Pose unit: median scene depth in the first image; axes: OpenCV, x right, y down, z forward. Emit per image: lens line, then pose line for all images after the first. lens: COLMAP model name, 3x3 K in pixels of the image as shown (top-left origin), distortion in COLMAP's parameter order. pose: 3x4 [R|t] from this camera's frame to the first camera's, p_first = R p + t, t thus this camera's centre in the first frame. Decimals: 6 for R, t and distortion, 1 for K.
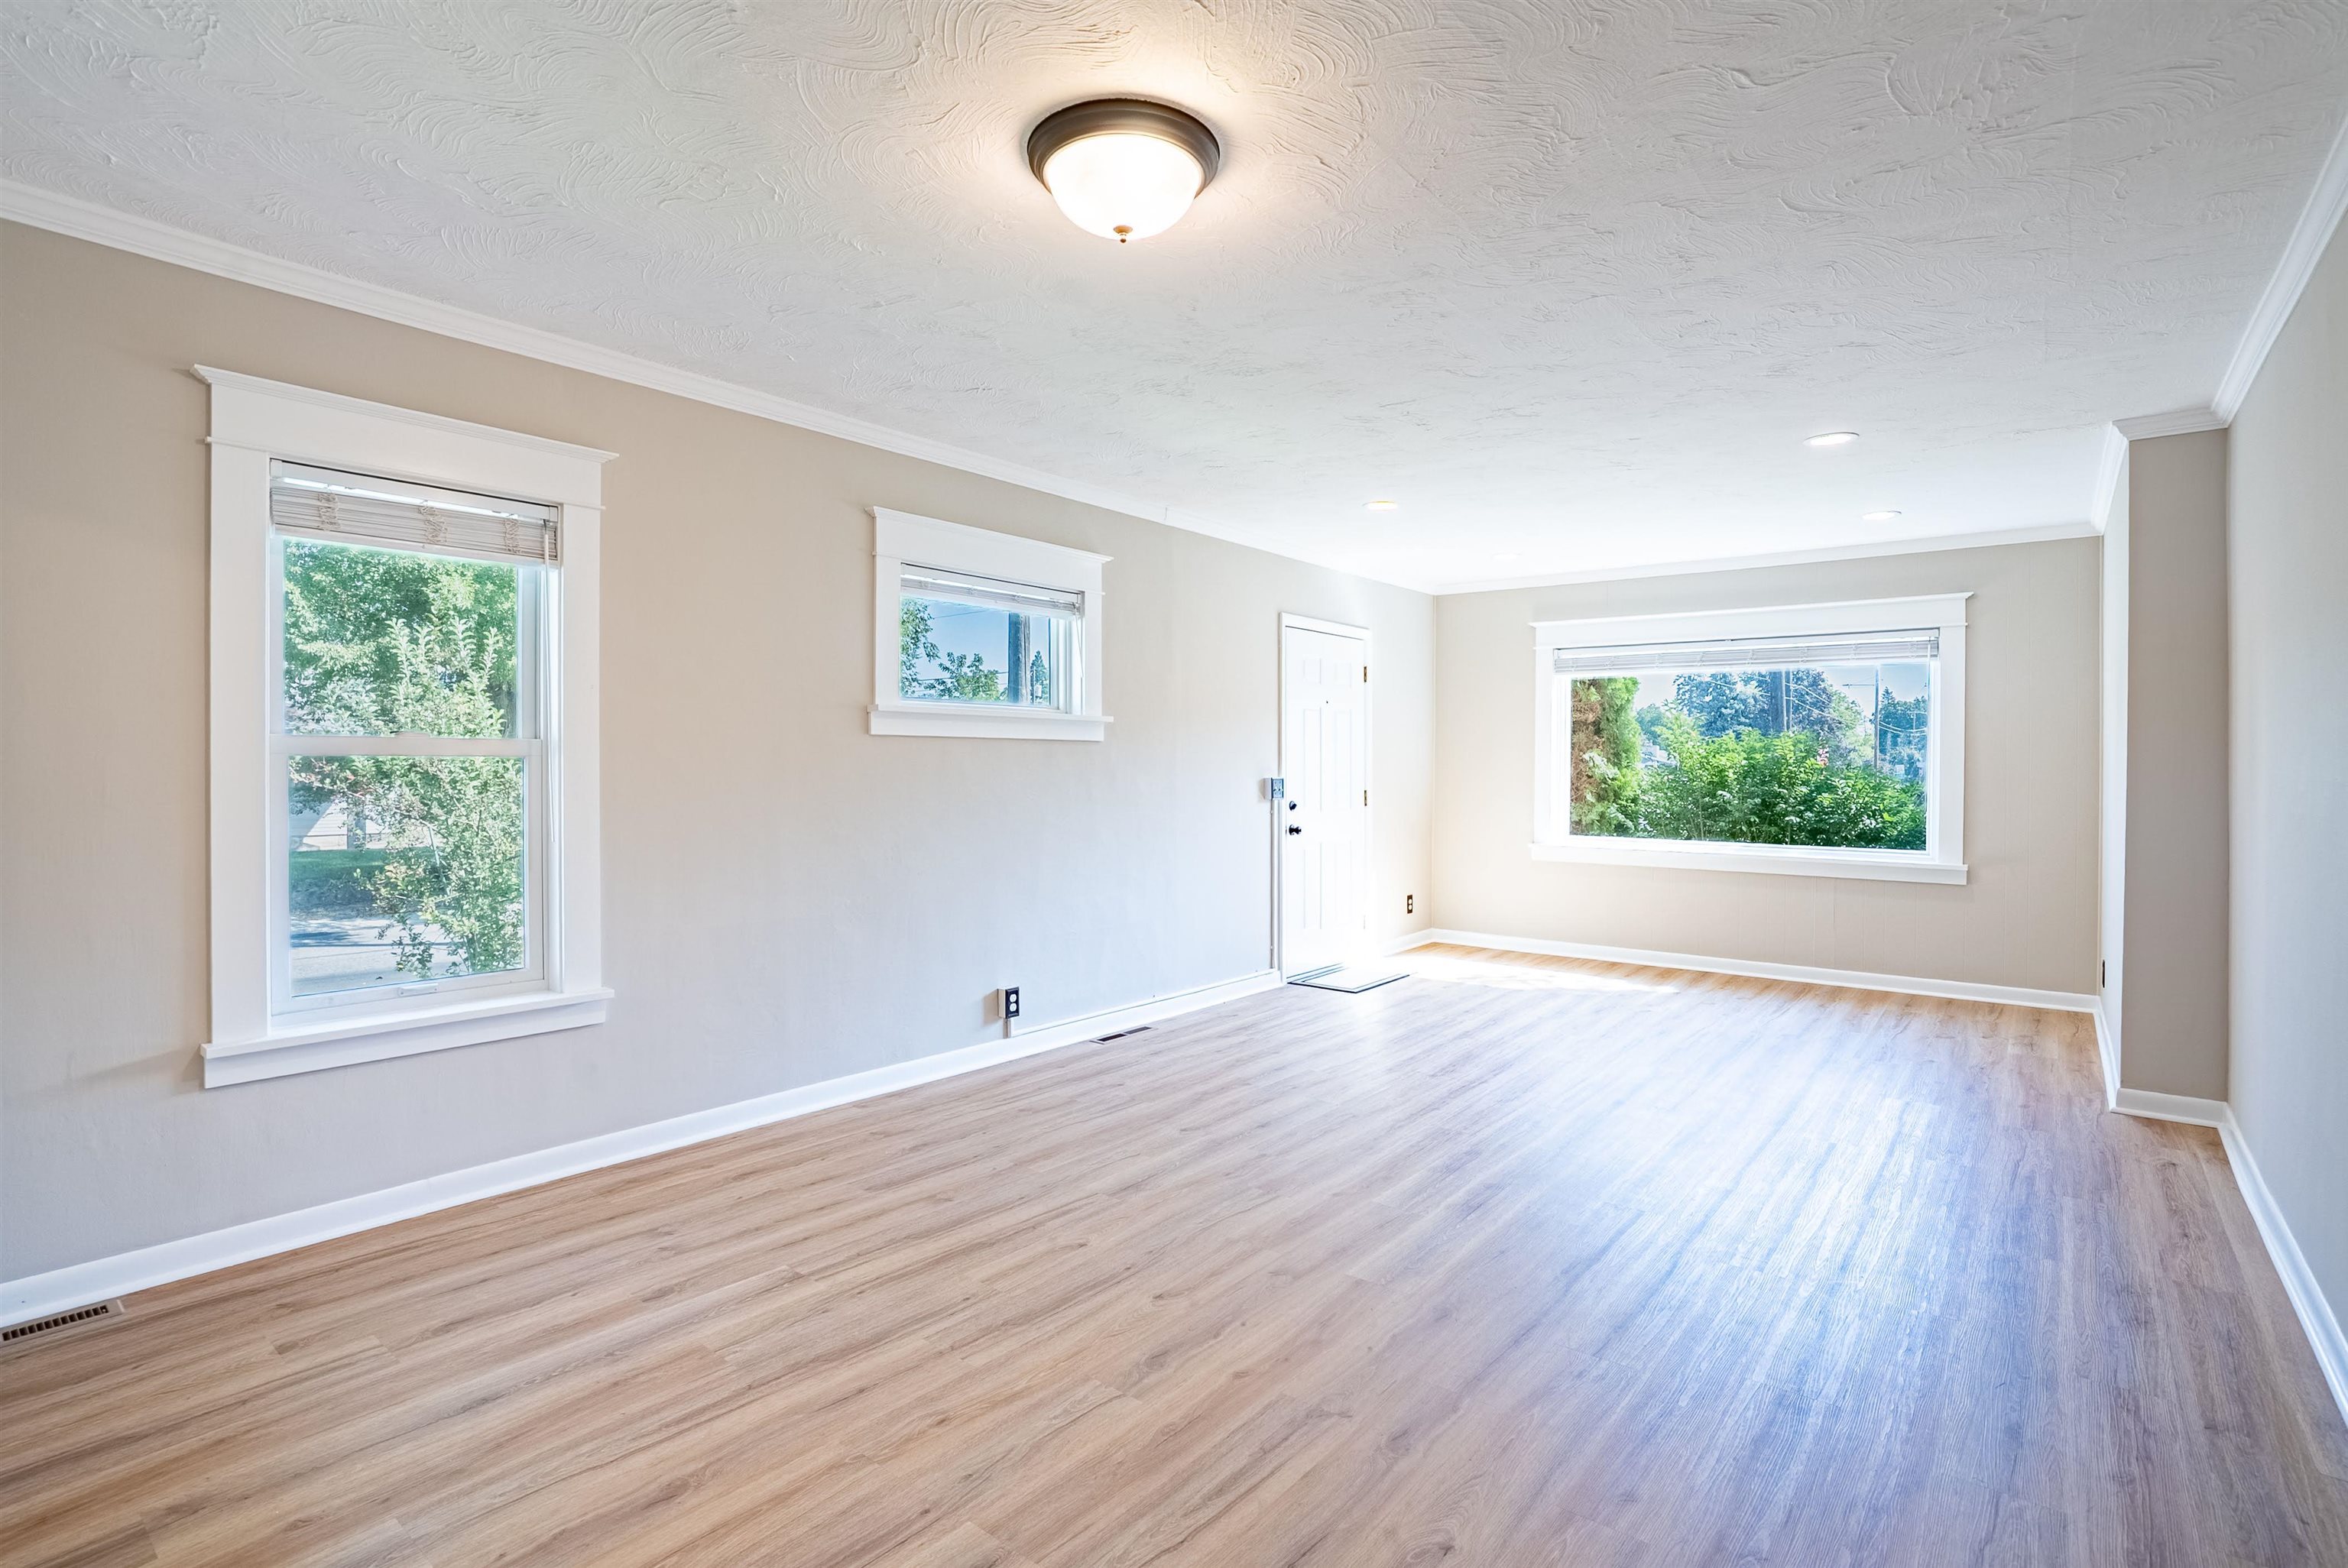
lens RADIAL K [[1132.2, 0, 1187.1], [0, 1132.2, 780.9], [0, 0, 1]] dist [-0.036085, 0.014567]
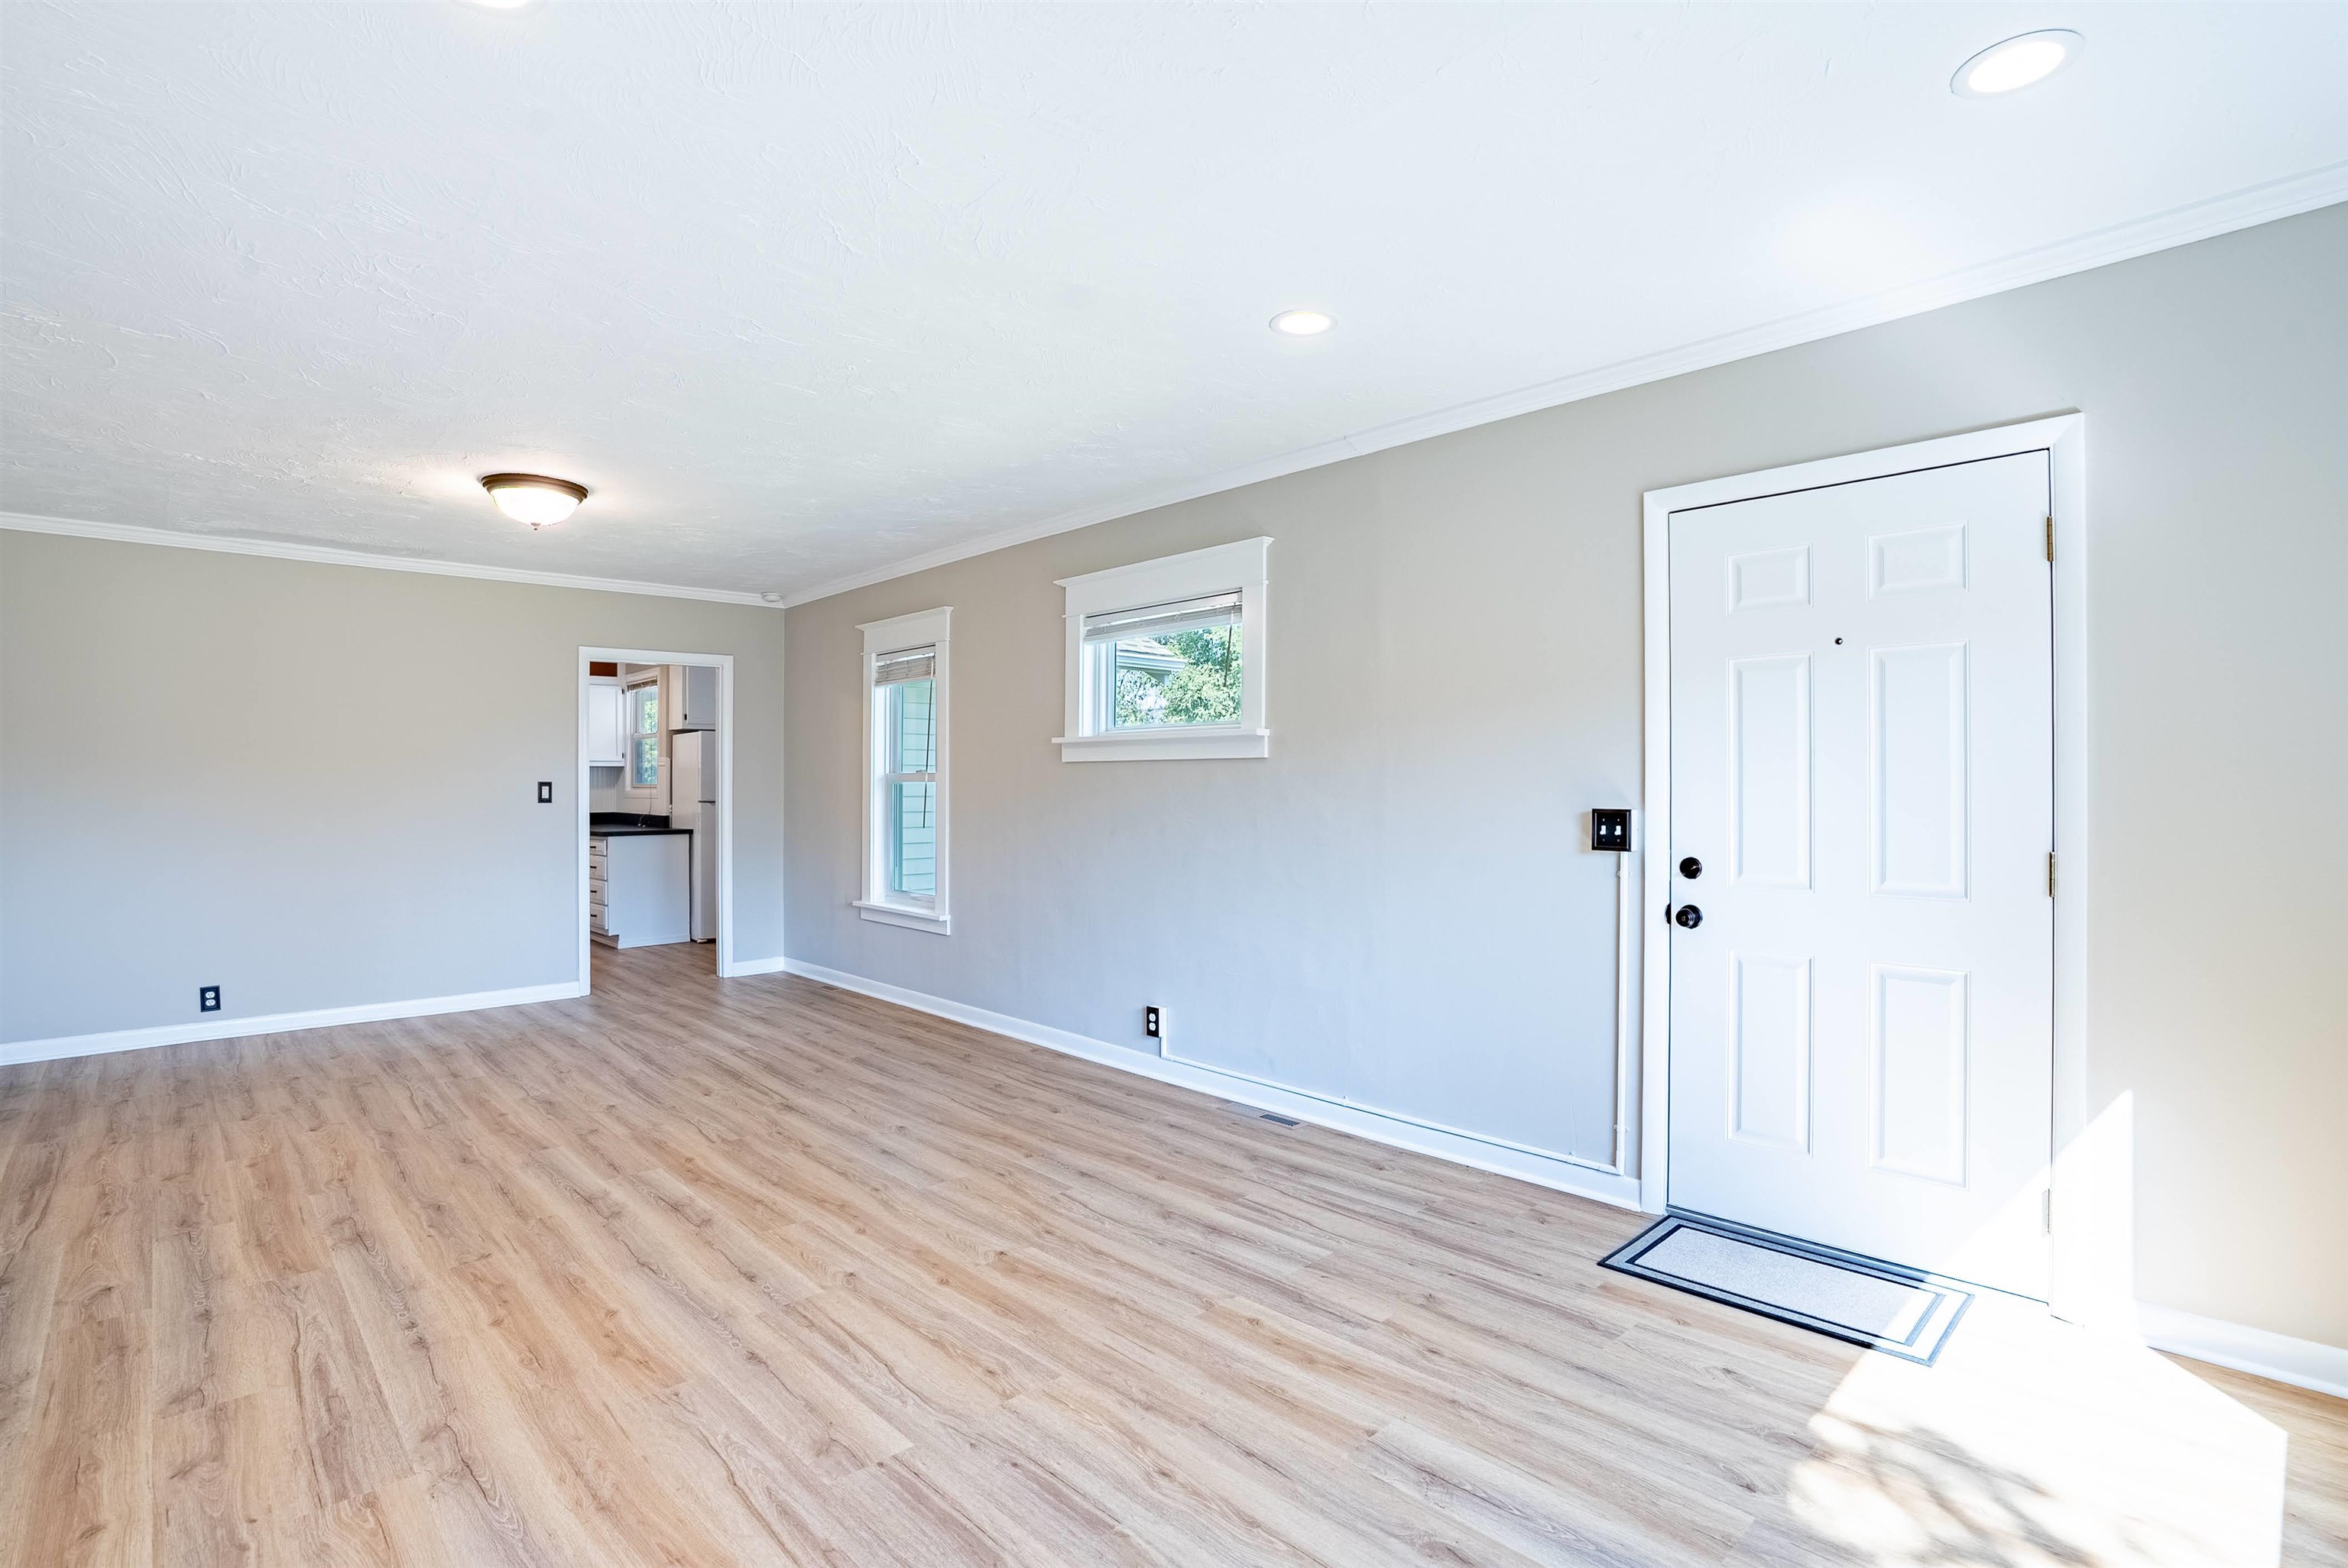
lens RADIAL K [[1132.2, 0, 1191.1], [0, 1132.2, 781.4], [0, 0, 1]] dist [-0.036085, 0.014567]
pose [[-0.155432, -0.008026, -0.987814, 0.967484], [-0.011475, 0.999914, -0.006319, -0.014830], [0.987780, 0.010353, -0.155511, 1.367938]]
